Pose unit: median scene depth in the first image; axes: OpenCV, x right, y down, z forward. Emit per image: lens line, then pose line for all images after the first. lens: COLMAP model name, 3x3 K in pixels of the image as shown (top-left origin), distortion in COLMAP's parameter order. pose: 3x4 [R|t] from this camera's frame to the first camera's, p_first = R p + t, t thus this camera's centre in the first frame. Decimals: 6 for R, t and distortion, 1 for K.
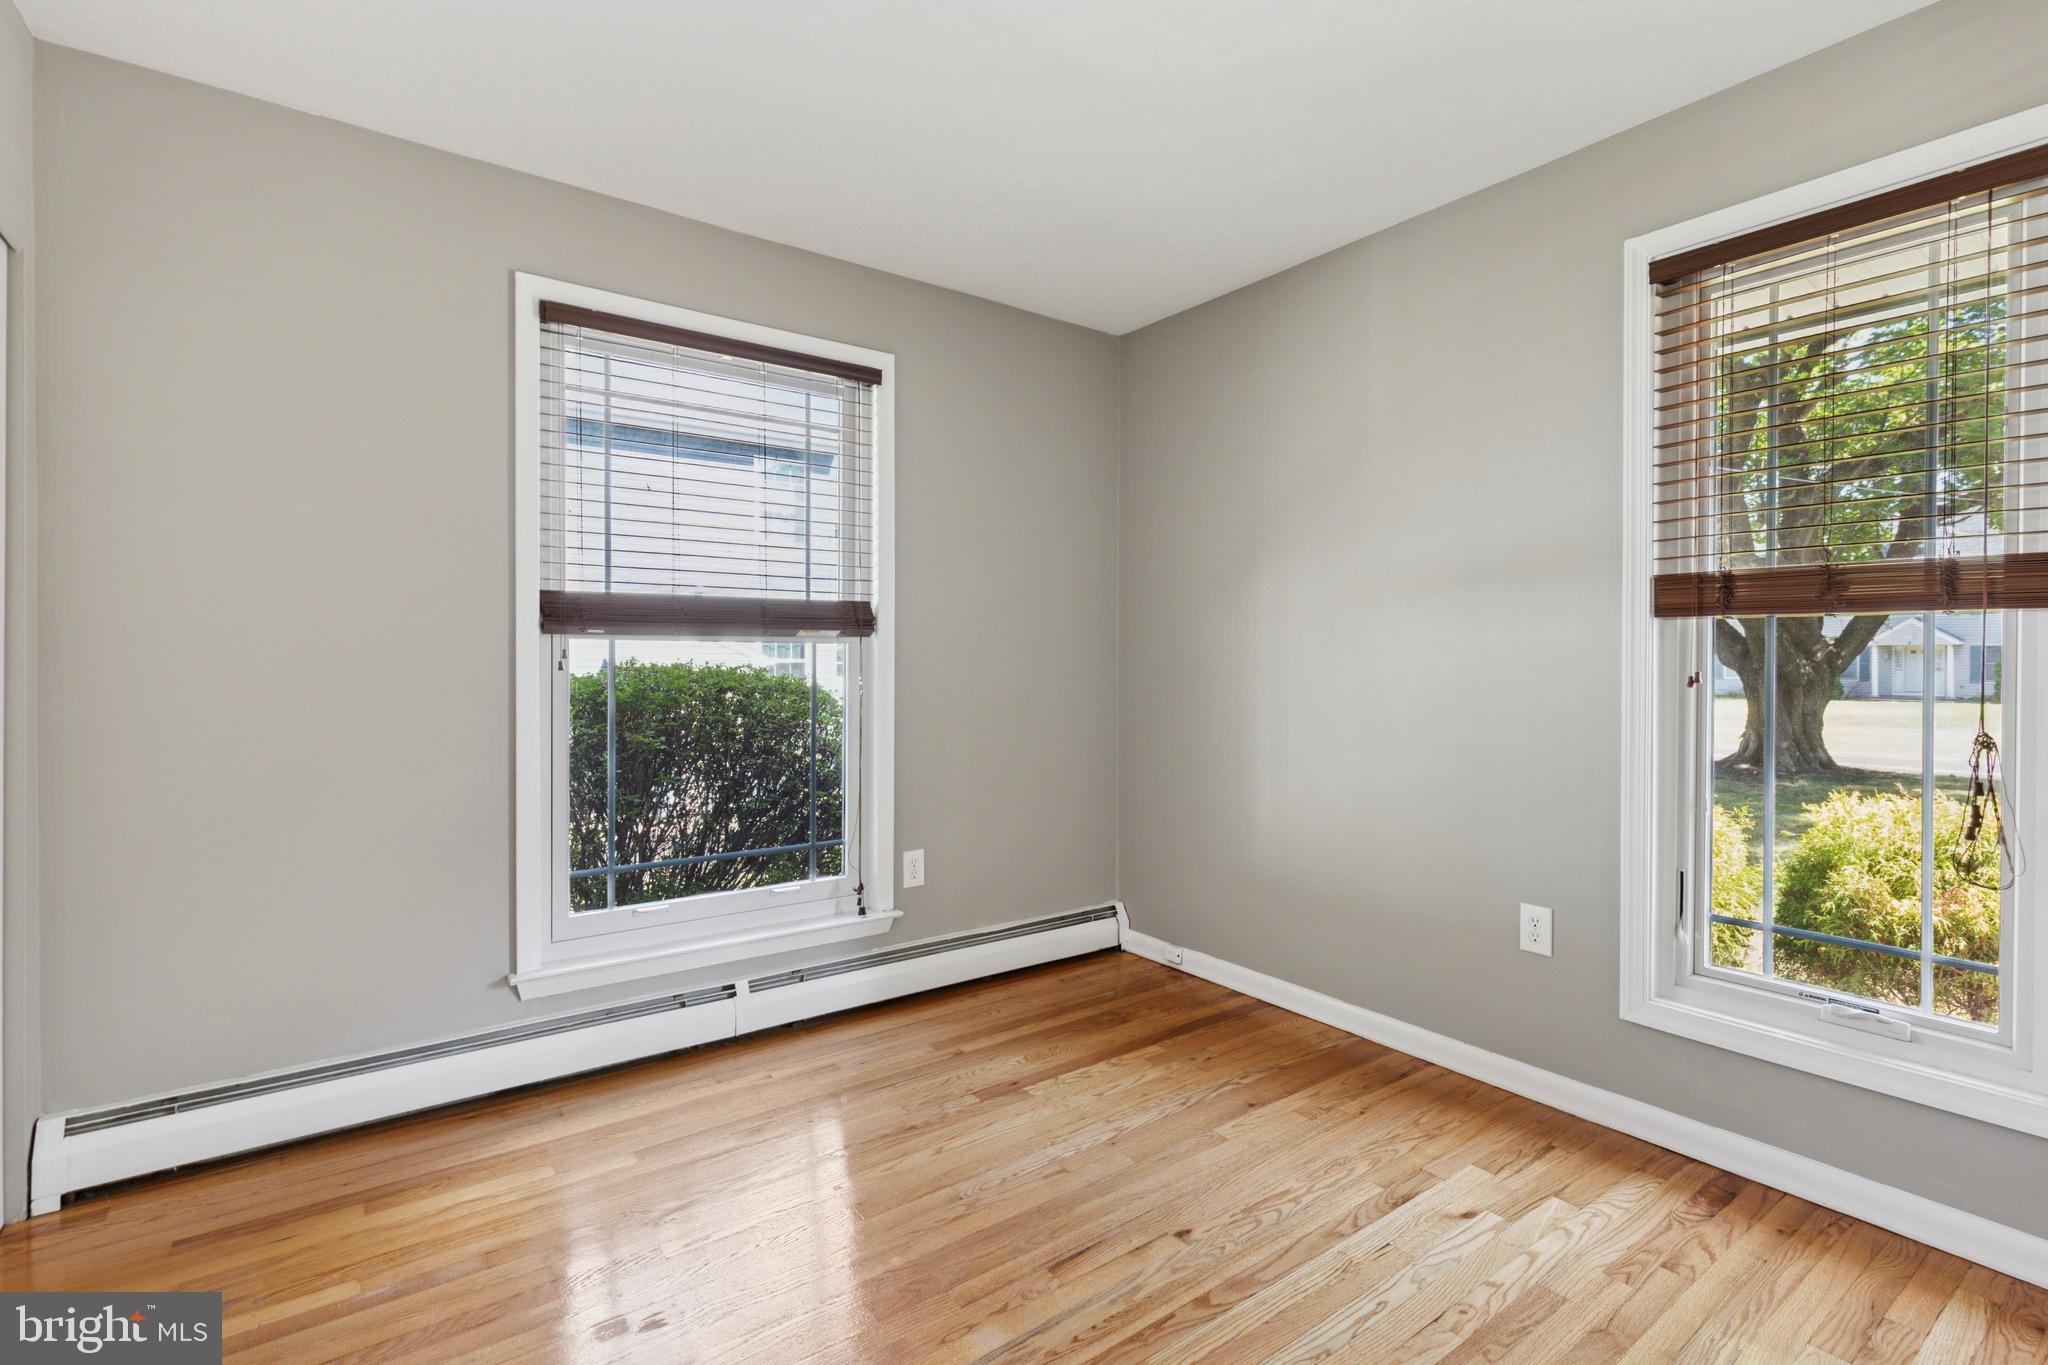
lens RADIAL K [[922.9, 0, 1022.5], [0, 922.9, 676.6], [0, 0, 1]] dist [-0.002879, -0.000465]
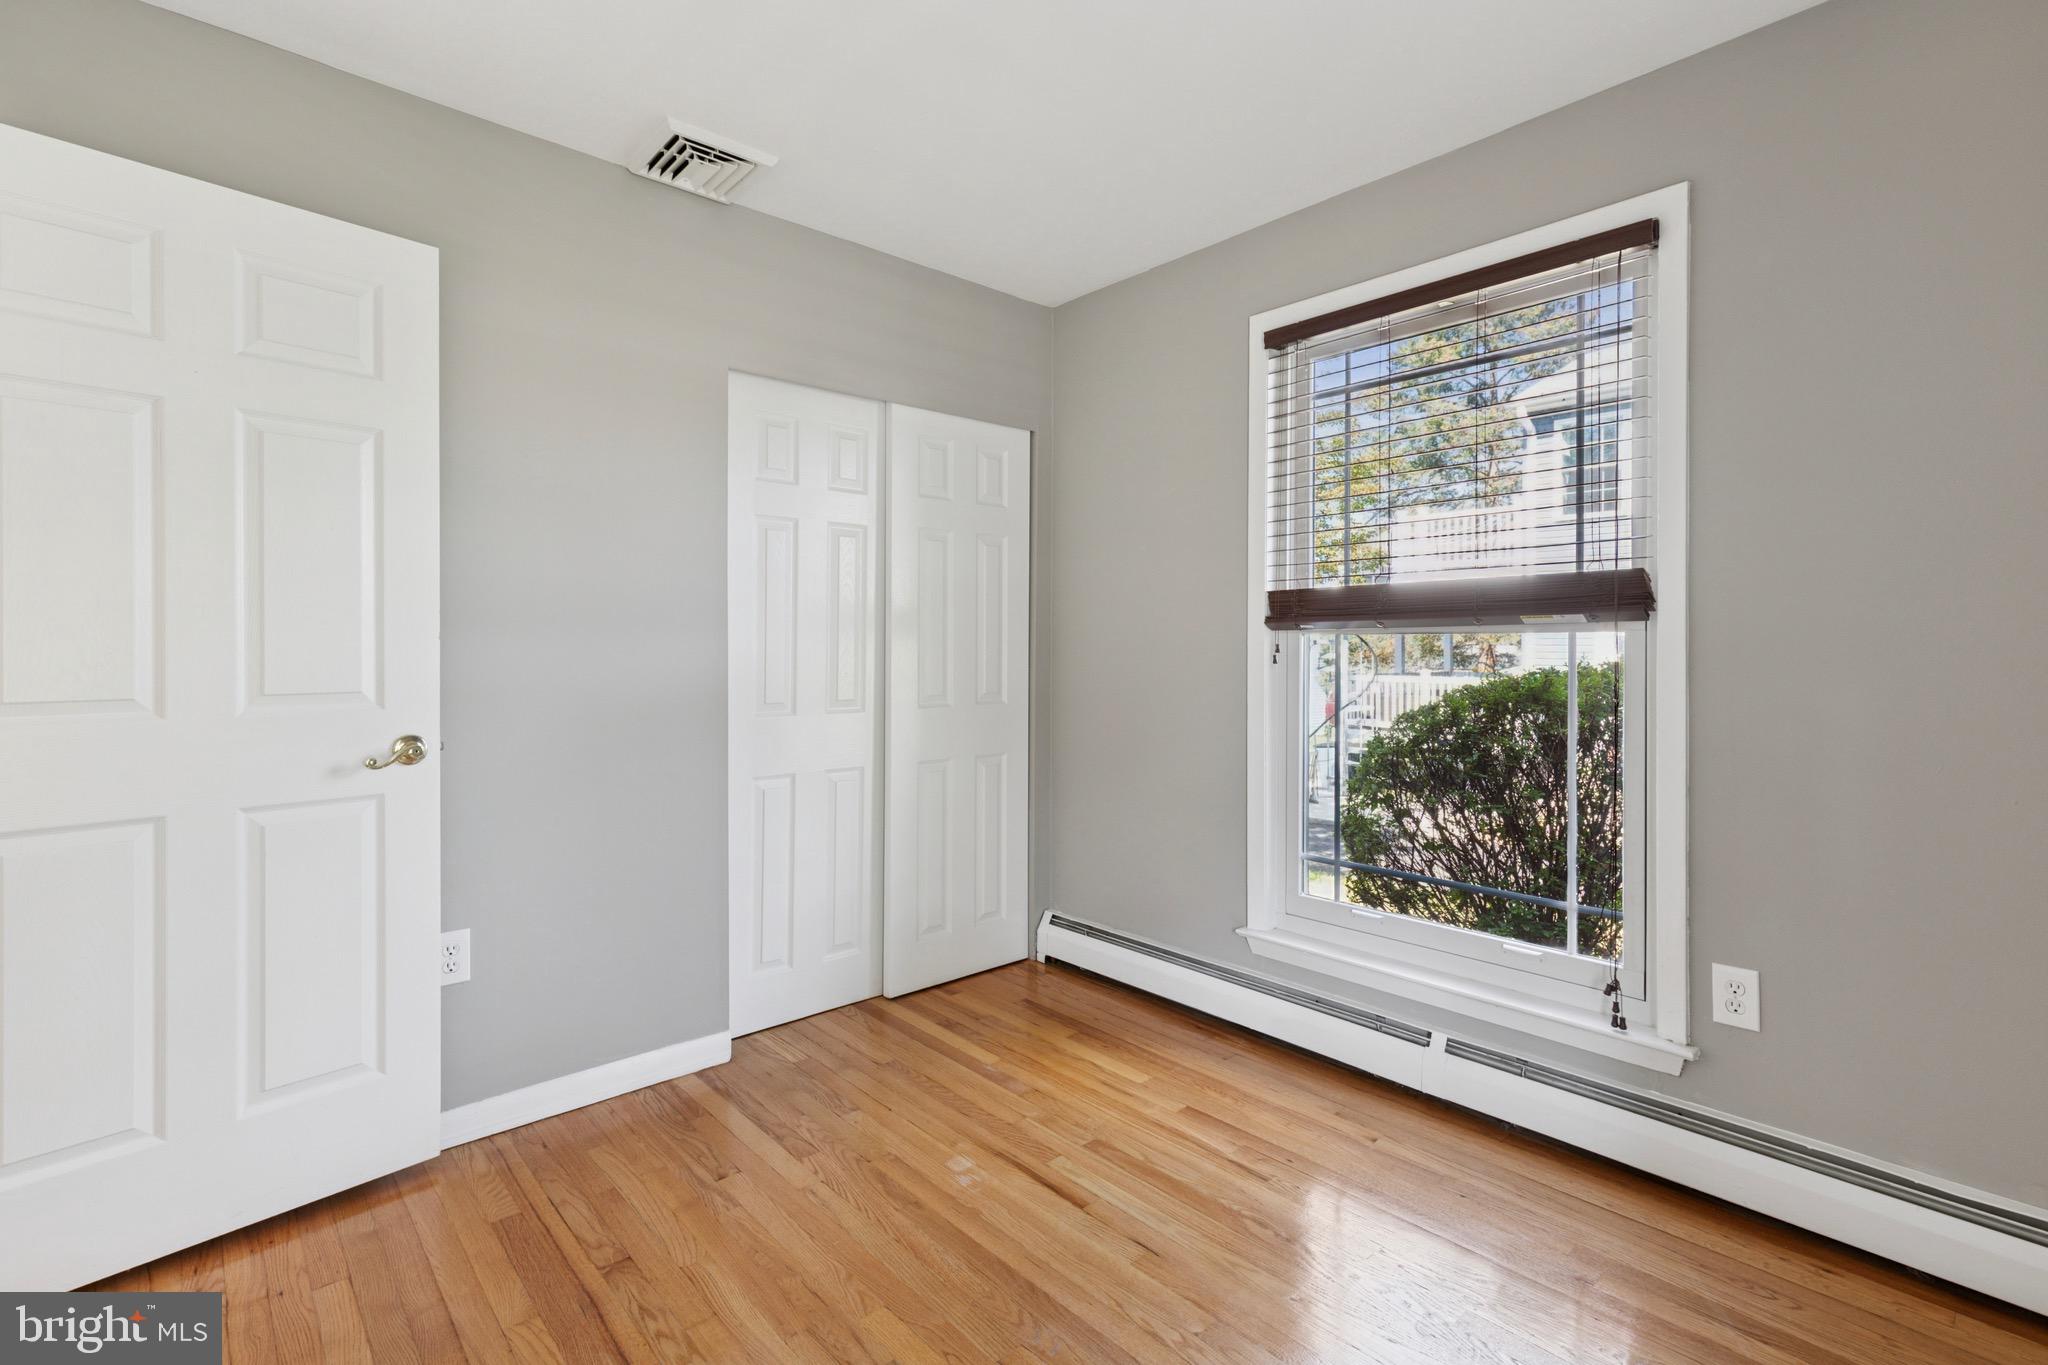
lens RADIAL K [[922.9, 0, 1012.6], [0, 922.9, 643.7], [0, 0, 1]] dist [-0.002879, -0.000465]
pose [[0.104778, -0.002839, -0.994492, 0.478490], [-0.013294, 0.999903, -0.004255, -0.018262], [0.994407, 0.013666, 0.104731, 0.498353]]
